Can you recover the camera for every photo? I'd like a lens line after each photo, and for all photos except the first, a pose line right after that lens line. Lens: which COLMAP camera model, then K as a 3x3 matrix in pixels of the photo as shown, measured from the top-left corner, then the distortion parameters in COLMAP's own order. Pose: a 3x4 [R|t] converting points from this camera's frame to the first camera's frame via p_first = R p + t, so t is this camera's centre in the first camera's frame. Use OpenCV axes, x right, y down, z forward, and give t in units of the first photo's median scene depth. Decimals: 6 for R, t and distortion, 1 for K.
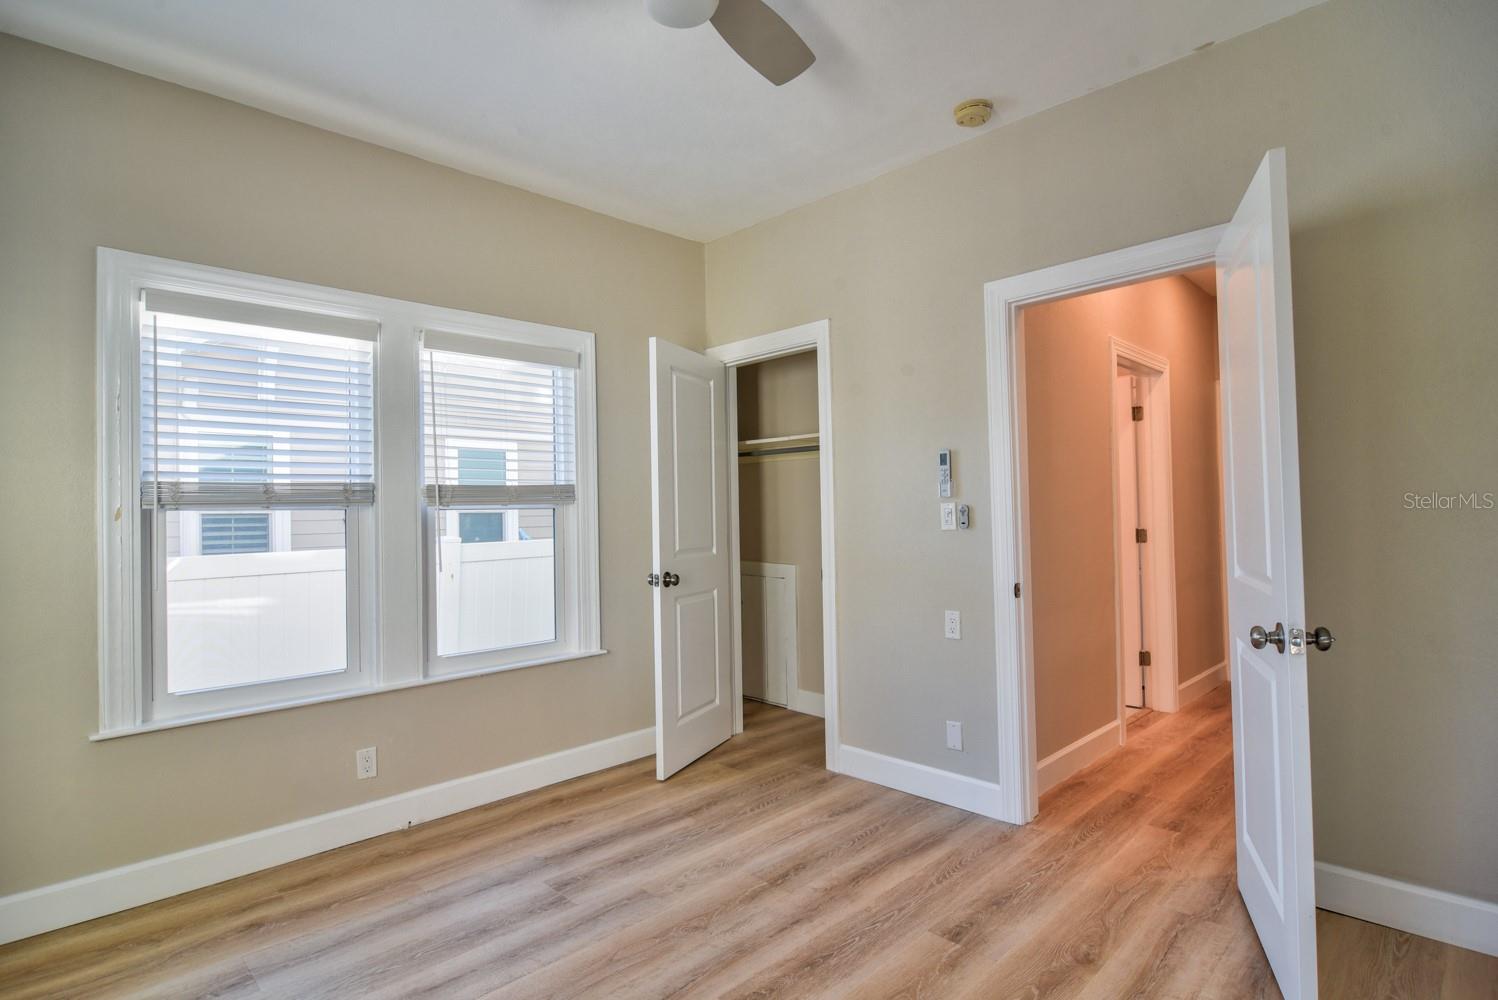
lens RADIAL K [[746.3, 0, 749.0], [0, 746.3, 500.0], [0, 0, 1]] dist [0.002244, -0.010951]
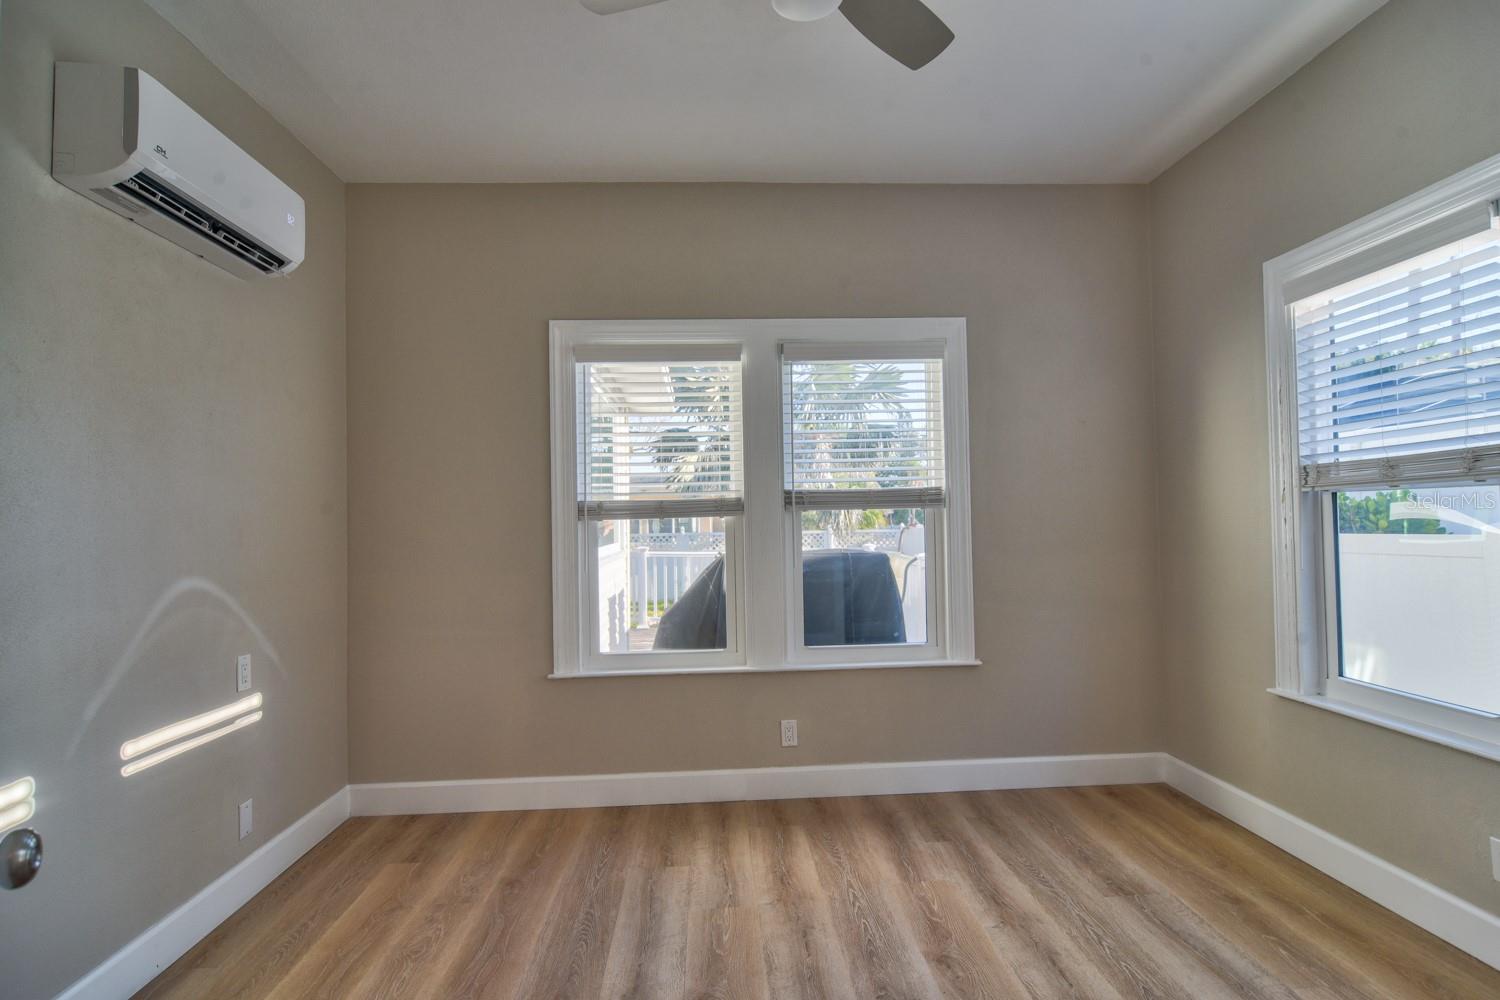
lens RADIAL K [[771.6, 0, 750.0], [0, 771.6, 500.0], [0, 0, 1]] dist [-0.002687, -0.001475]
pose [[-0.649665, 0.015168, -0.760070, 0.554310], [0.048178, 0.998613, -0.021252, 0.009636], [0.758693, -0.050425, -0.649494, 1.173257]]
